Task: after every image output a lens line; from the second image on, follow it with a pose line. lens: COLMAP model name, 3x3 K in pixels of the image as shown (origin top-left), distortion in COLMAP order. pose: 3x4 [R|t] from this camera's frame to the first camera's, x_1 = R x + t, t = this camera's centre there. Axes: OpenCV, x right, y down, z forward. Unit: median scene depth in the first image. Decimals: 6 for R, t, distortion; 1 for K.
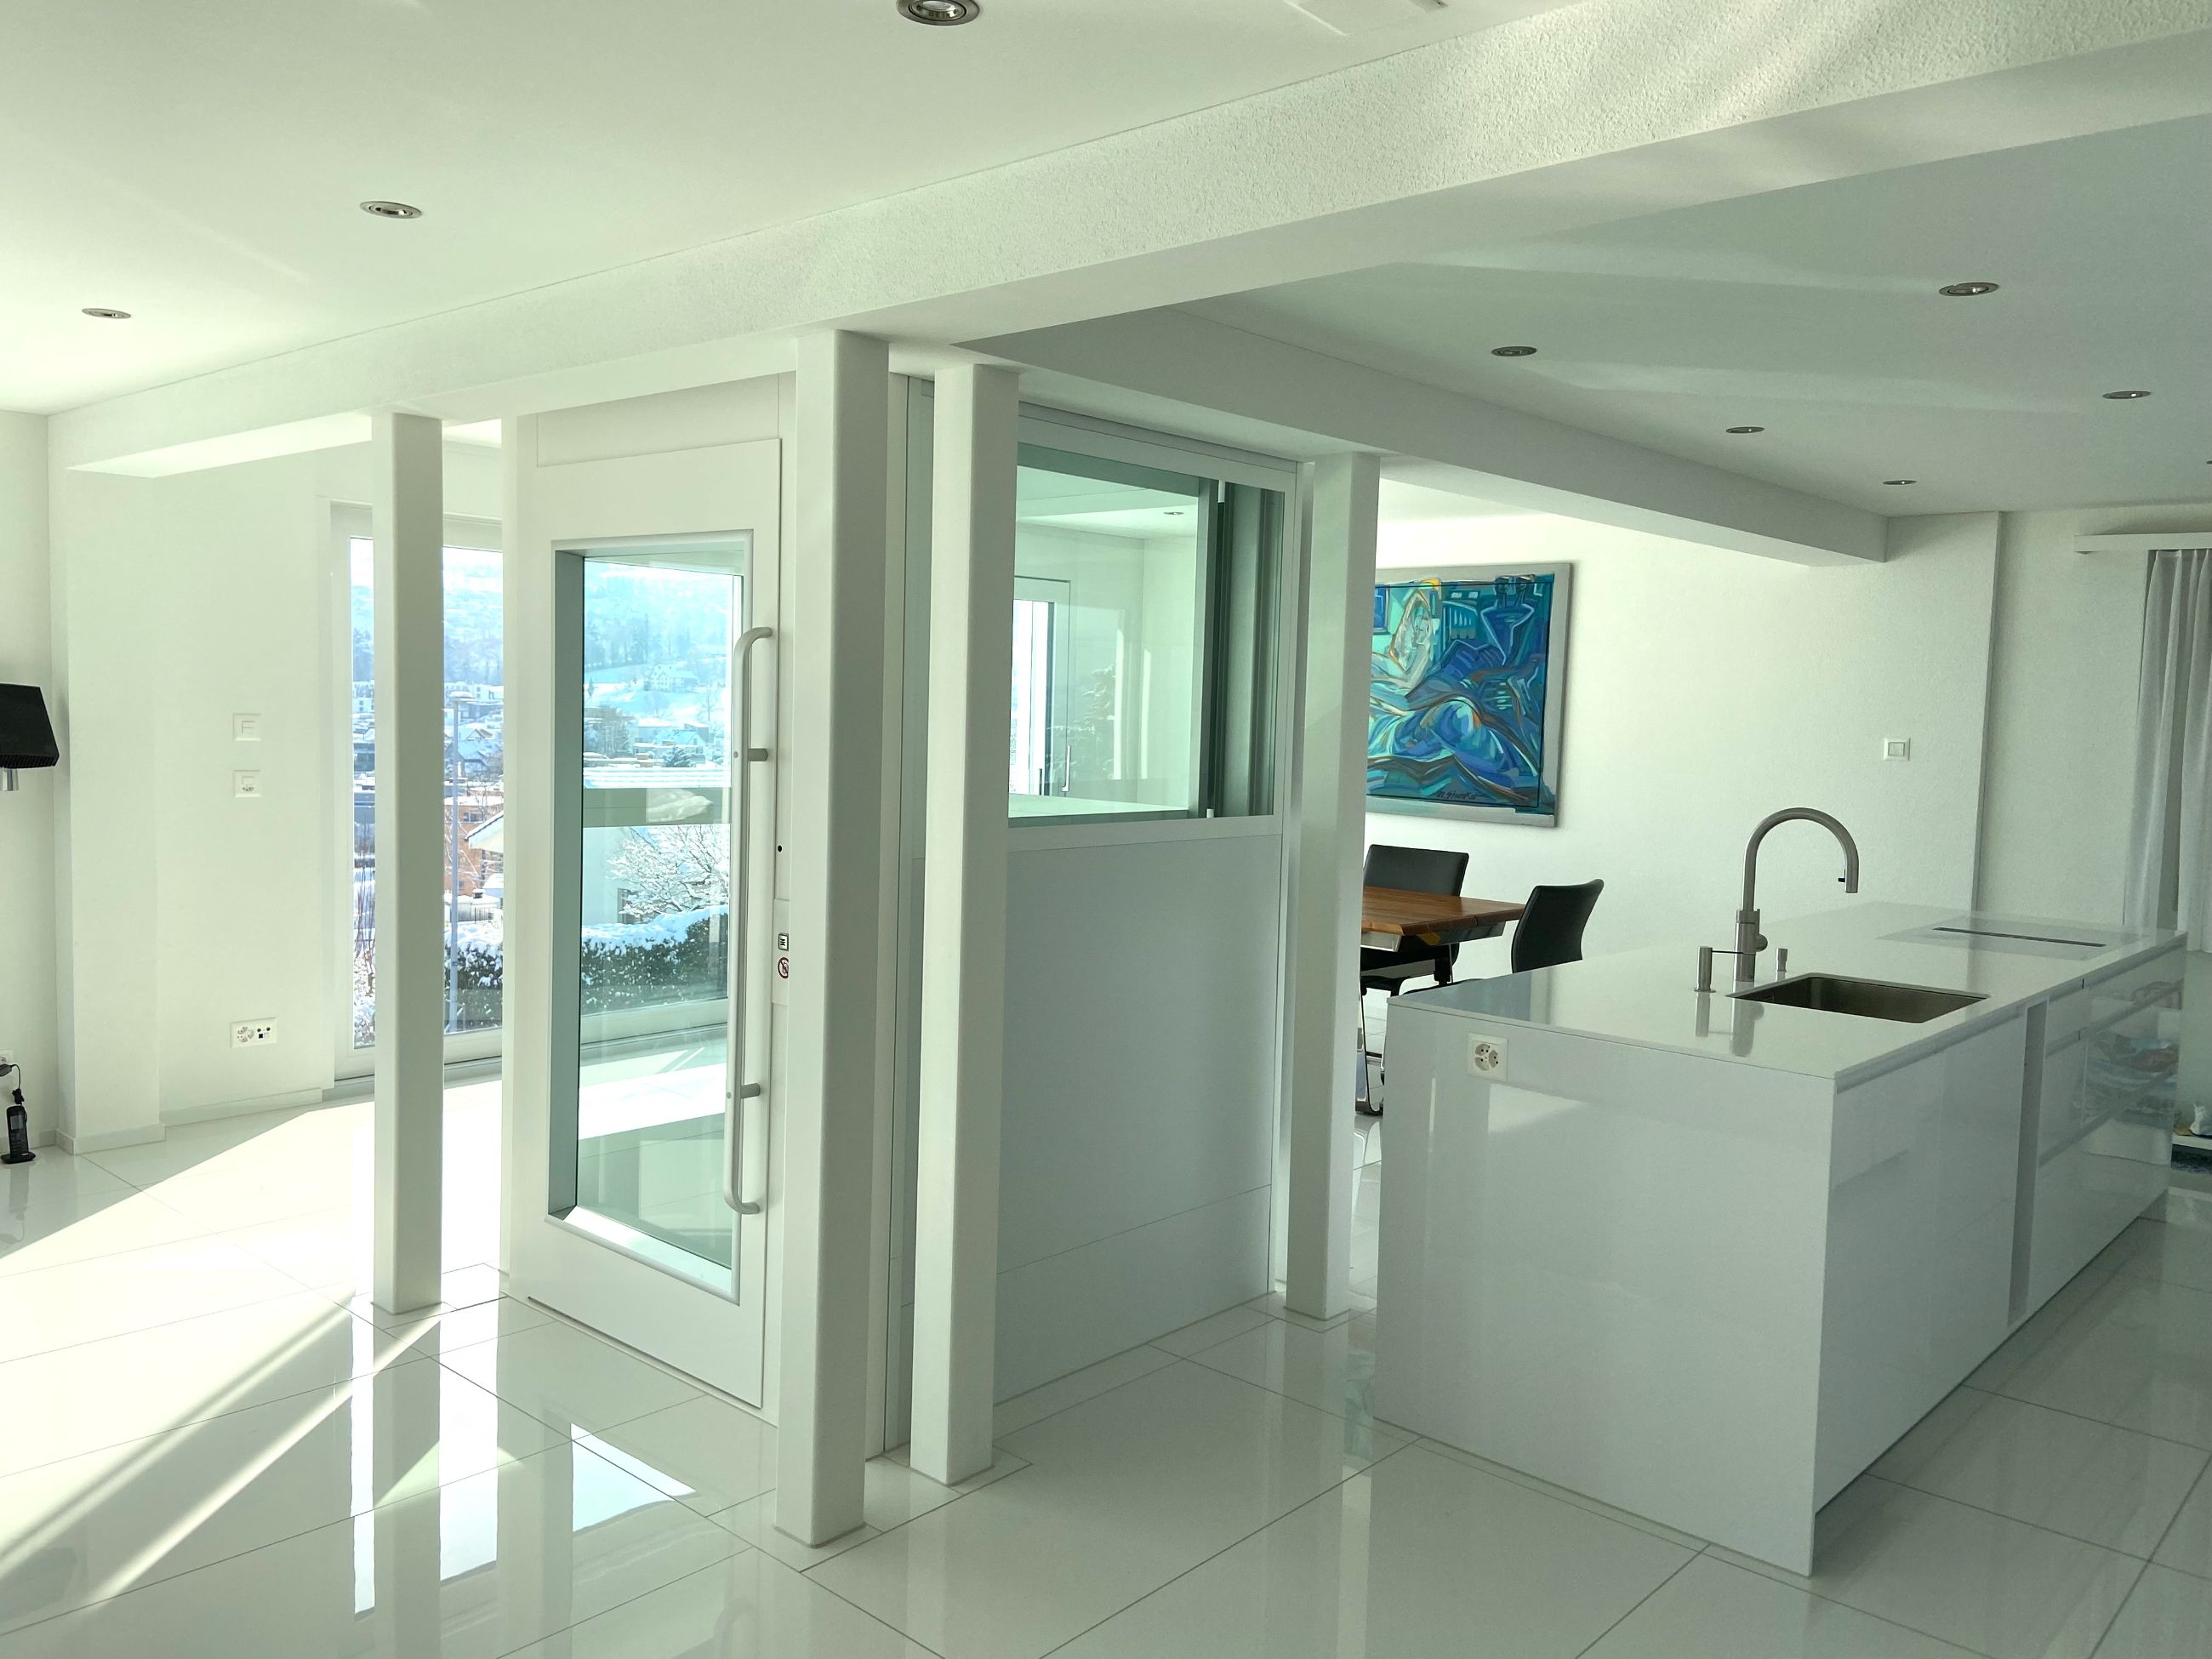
lens RADIAL K [[1649.7, 0, 1105.7], [0, 1649.7, 801.8], [0, 0, 1]] dist [0.009363, 0.004210]
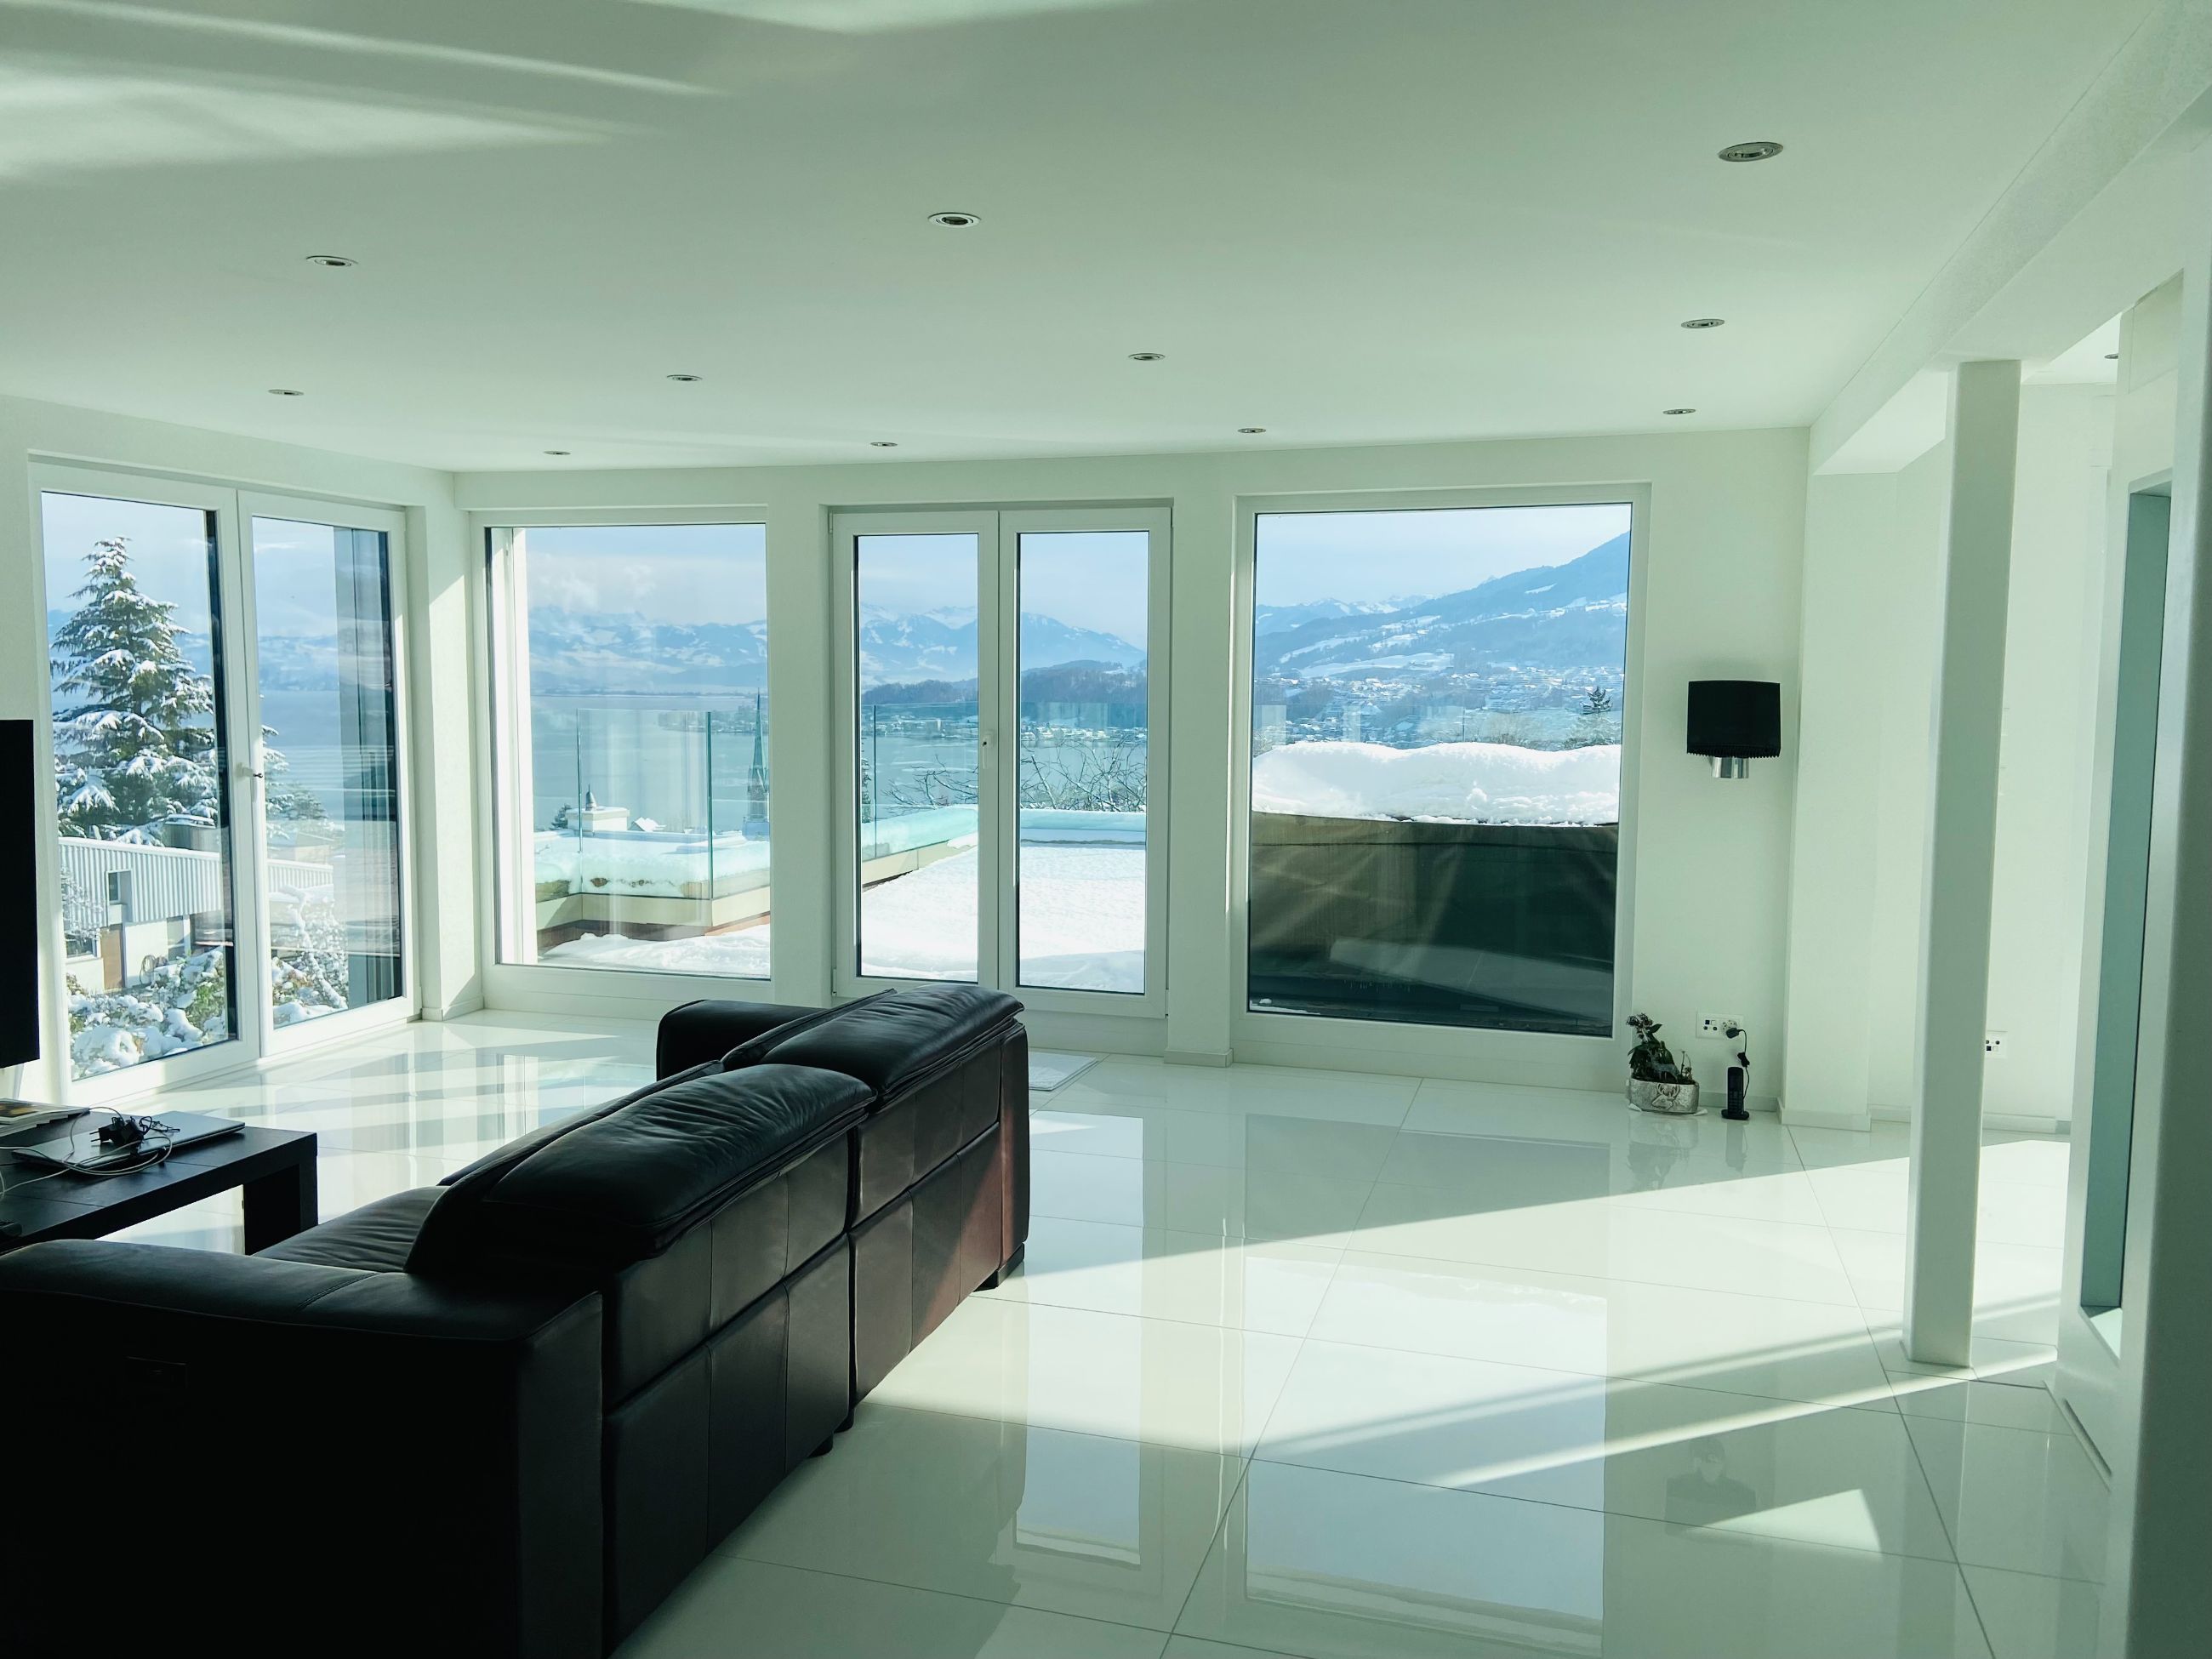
lens RADIAL K [[1674.8, 0, 1106.0], [0, 1674.8, 829.5], [0, 0, 1]] dist [0.010704, 0.003766]
pose [[0.423980, 0.062332, -0.903524, 0.276143], [-0.048568, 0.997758, 0.046043, -0.006024], [0.904368, 0.024361, 0.426057, 0.264850]]
